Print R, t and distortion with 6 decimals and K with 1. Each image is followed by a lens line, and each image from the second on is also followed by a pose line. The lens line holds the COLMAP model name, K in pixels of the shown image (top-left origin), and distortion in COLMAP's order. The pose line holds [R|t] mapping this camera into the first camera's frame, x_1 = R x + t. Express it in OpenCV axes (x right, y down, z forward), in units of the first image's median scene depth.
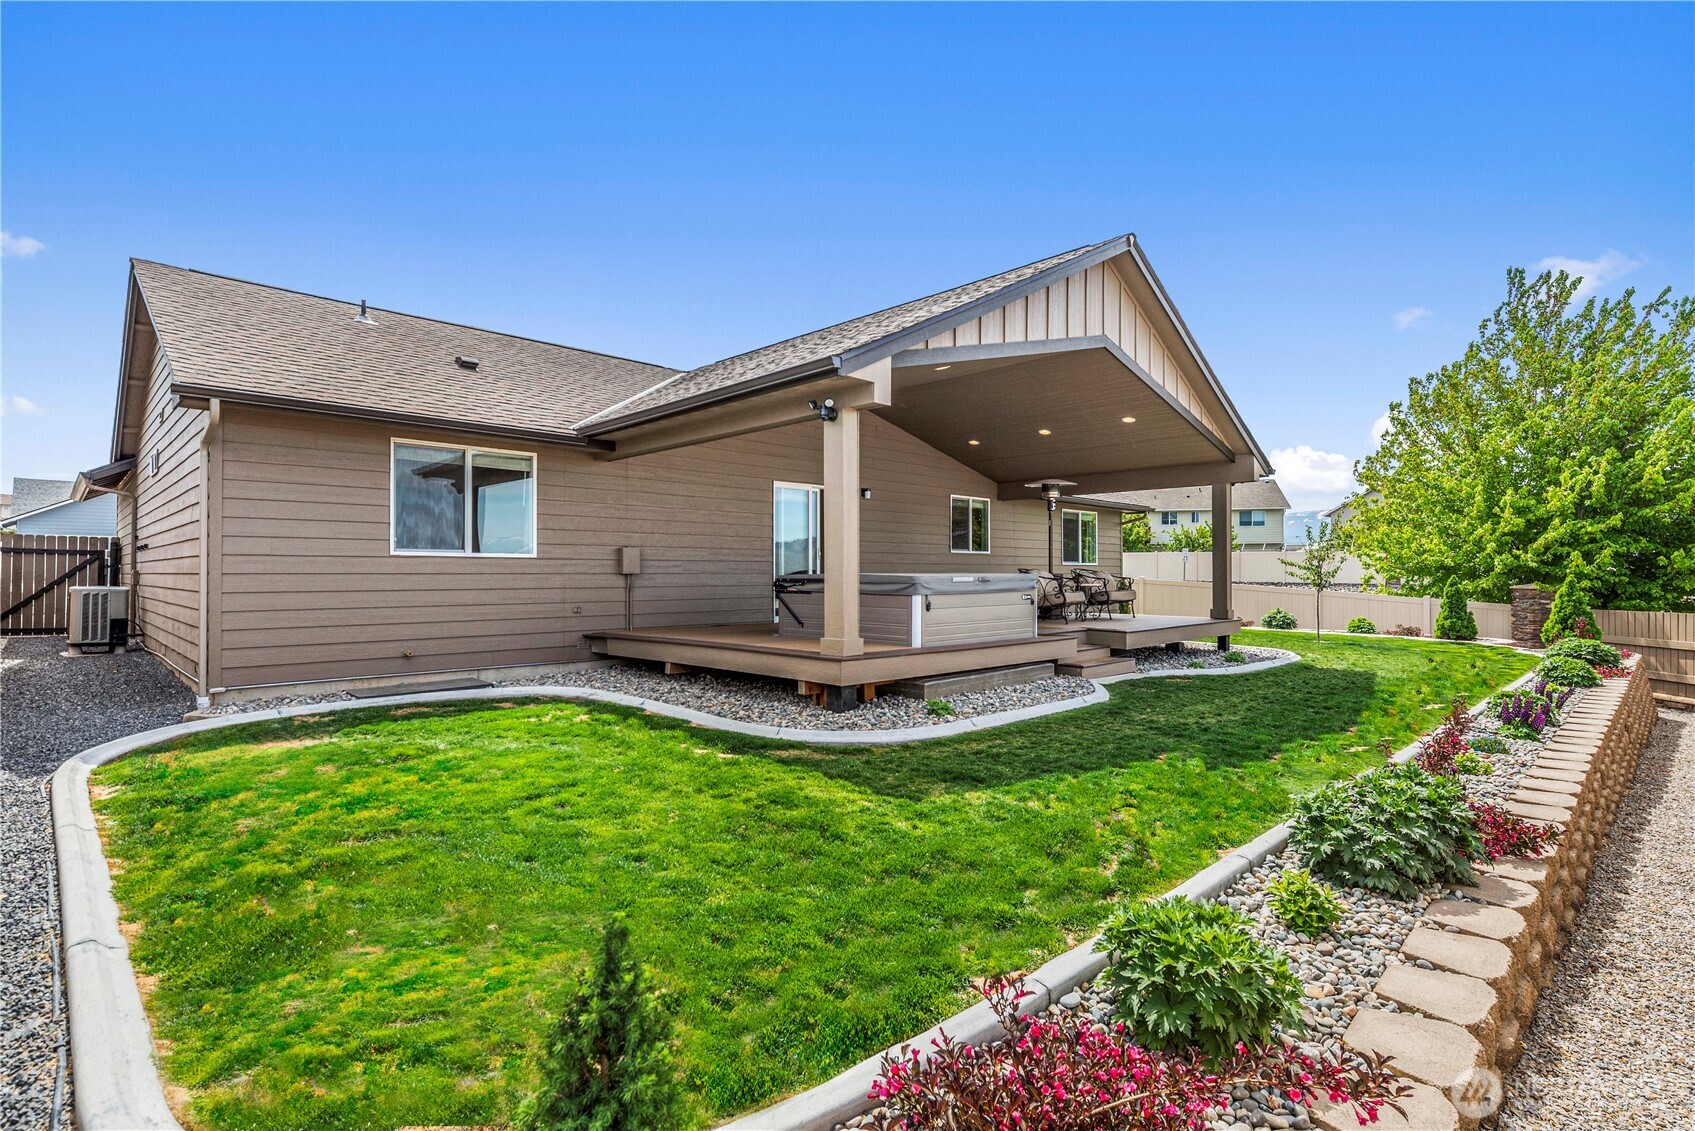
lens RADIAL K [[822.7, 0, 850.5], [0, 822.7, 571.7], [0, 0, 1]] dist [0.000430, -0.000135]
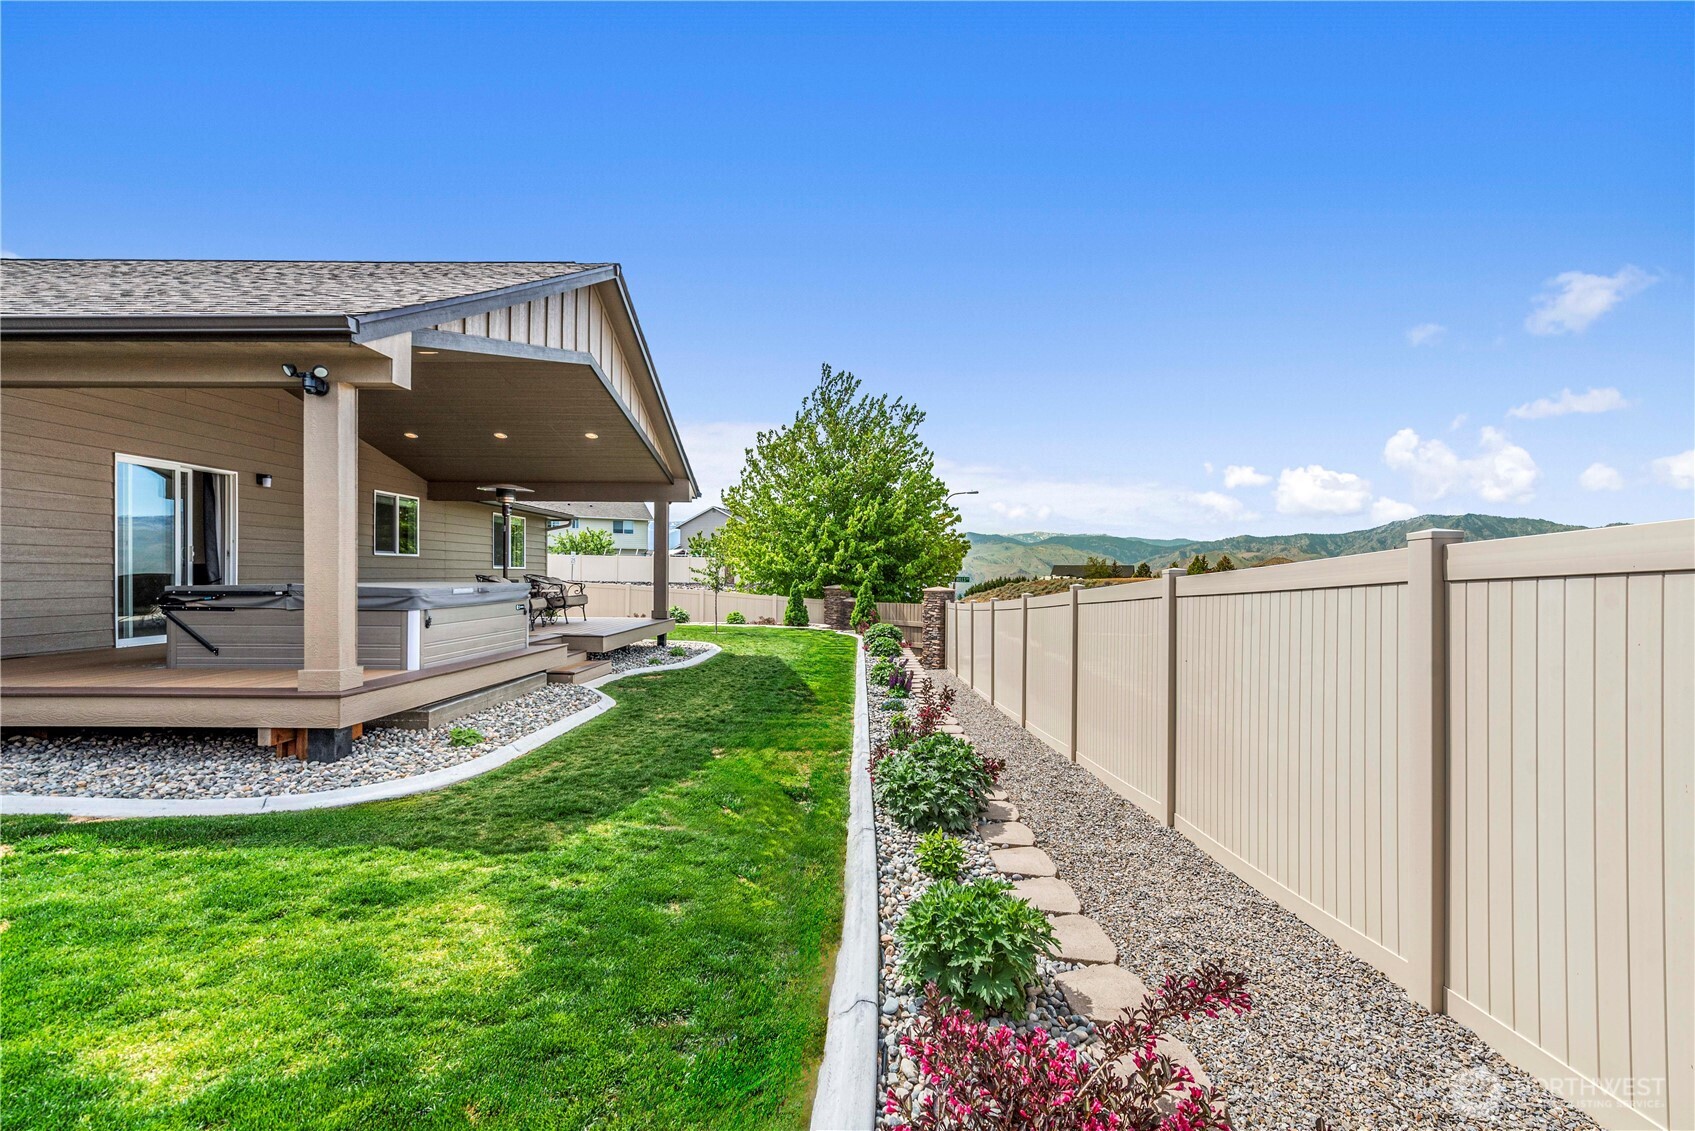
lens RADIAL K [[740.0, 0, 859.9], [0, 740.0, 579.9], [0, 0, 1]] dist [0.000799, -0.000320]
pose [[0.703458, -0.000619, 0.710736, -0.127735], [-0.008362, 0.999923, 0.009146, -0.013060], [-0.710688, -0.012377, 0.703399, 0.100714]]
